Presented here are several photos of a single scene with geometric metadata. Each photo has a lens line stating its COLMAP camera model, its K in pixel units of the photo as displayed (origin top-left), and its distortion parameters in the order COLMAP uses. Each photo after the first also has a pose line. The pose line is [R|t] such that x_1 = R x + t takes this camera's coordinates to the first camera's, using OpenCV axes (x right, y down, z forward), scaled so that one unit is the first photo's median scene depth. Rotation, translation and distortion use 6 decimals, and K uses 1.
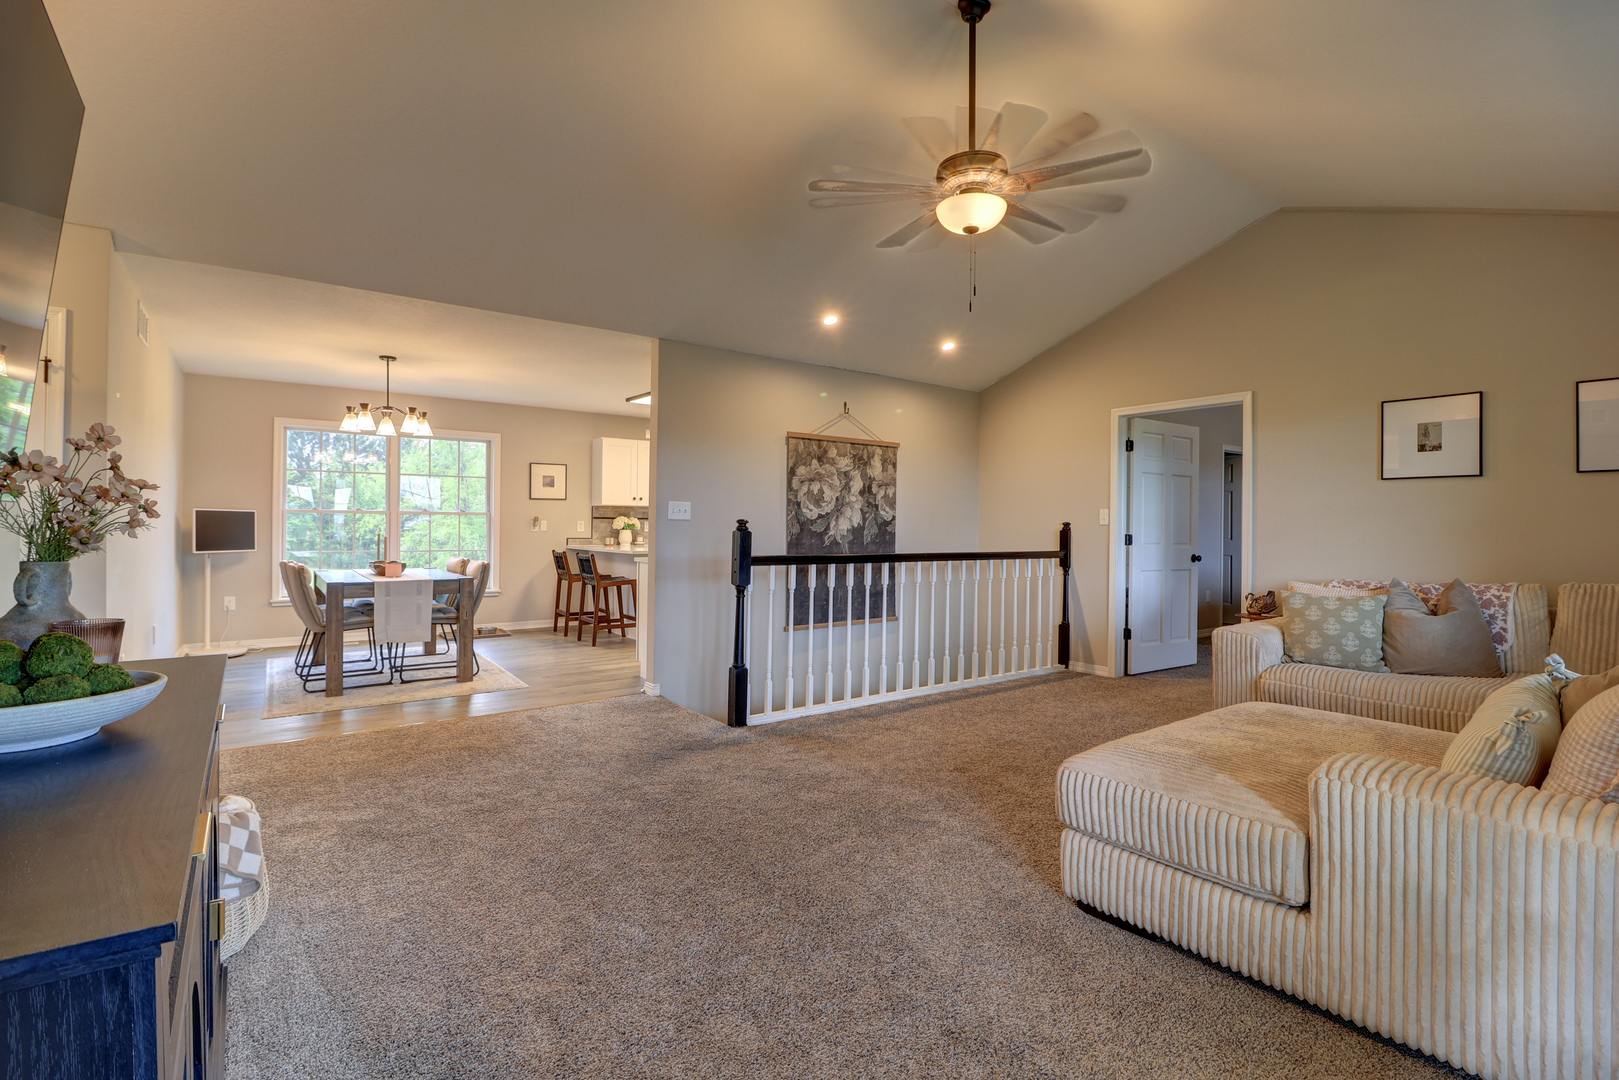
lens RADIAL K [[759.3, 0, 819.5], [0, 759.3, 526.5], [0, 0, 1]] dist [-0.017712, -0.002228]
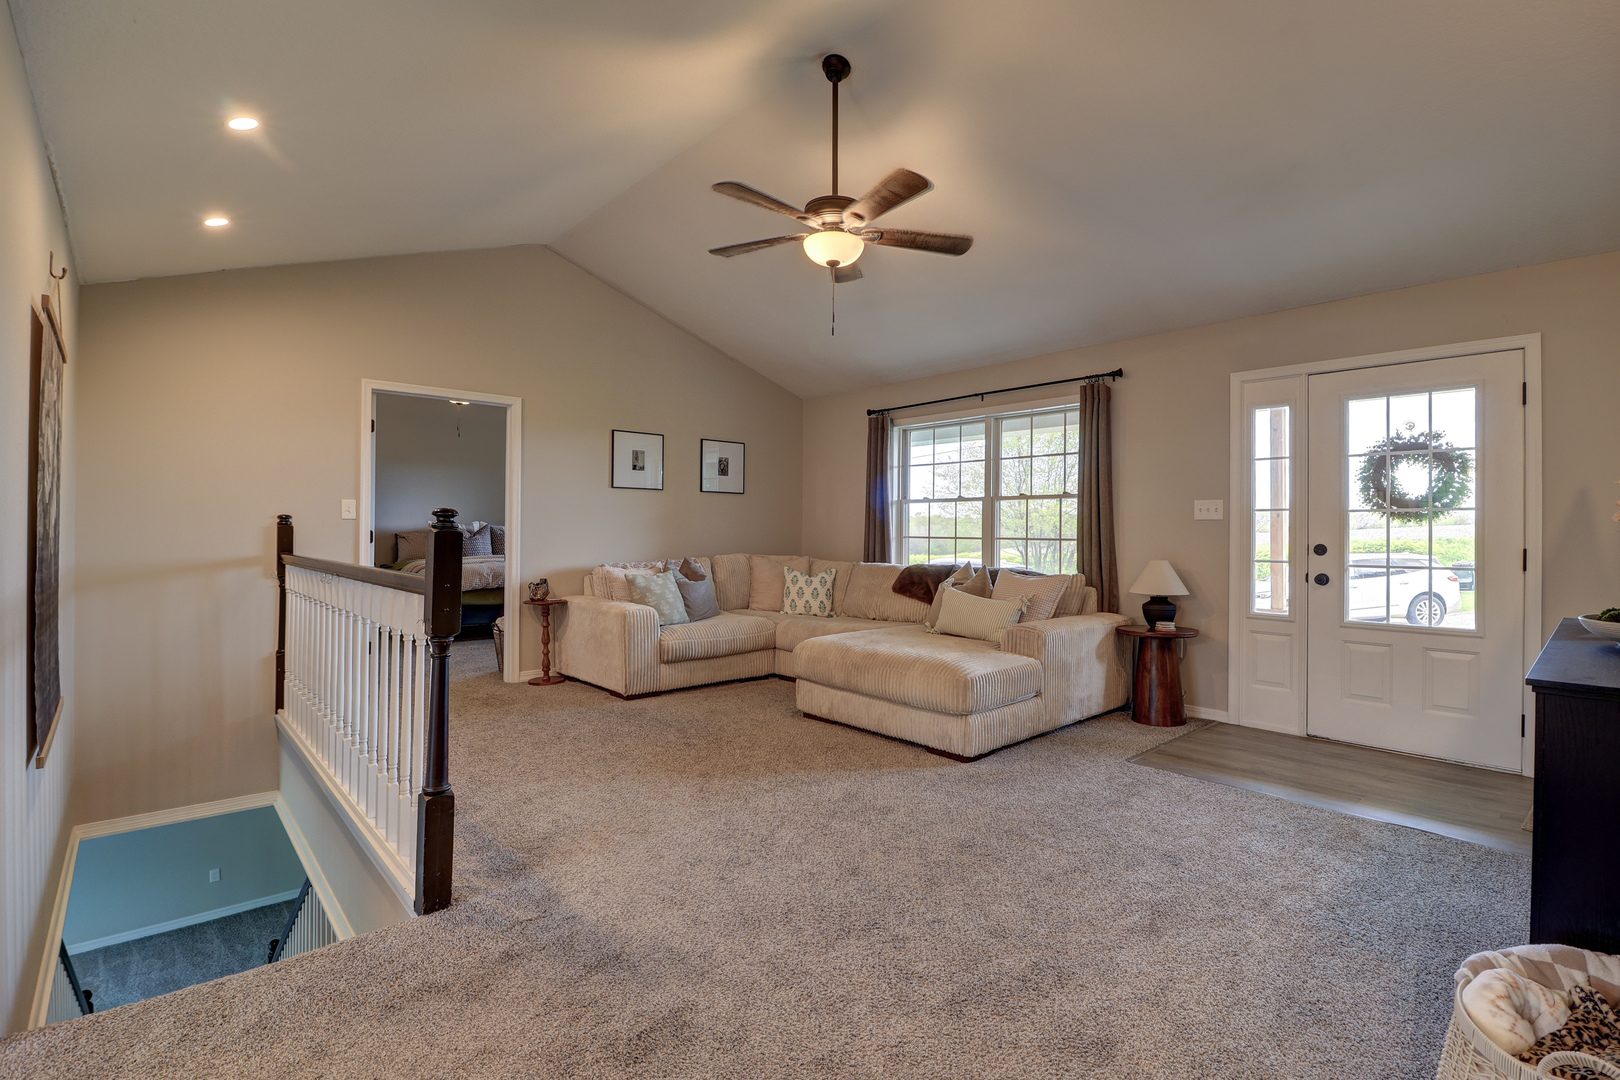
lens RADIAL K [[759.8, 0, 821.0], [0, 759.8, 529.4], [0, 0, 1]] dist [-0.017712, -0.002228]
pose [[-0.132081, -0.007353, 0.991212, -0.670284], [-0.005055, 0.999964, 0.006745, 0.000369], [-0.991226, -0.004119, -0.132113, 0.847202]]
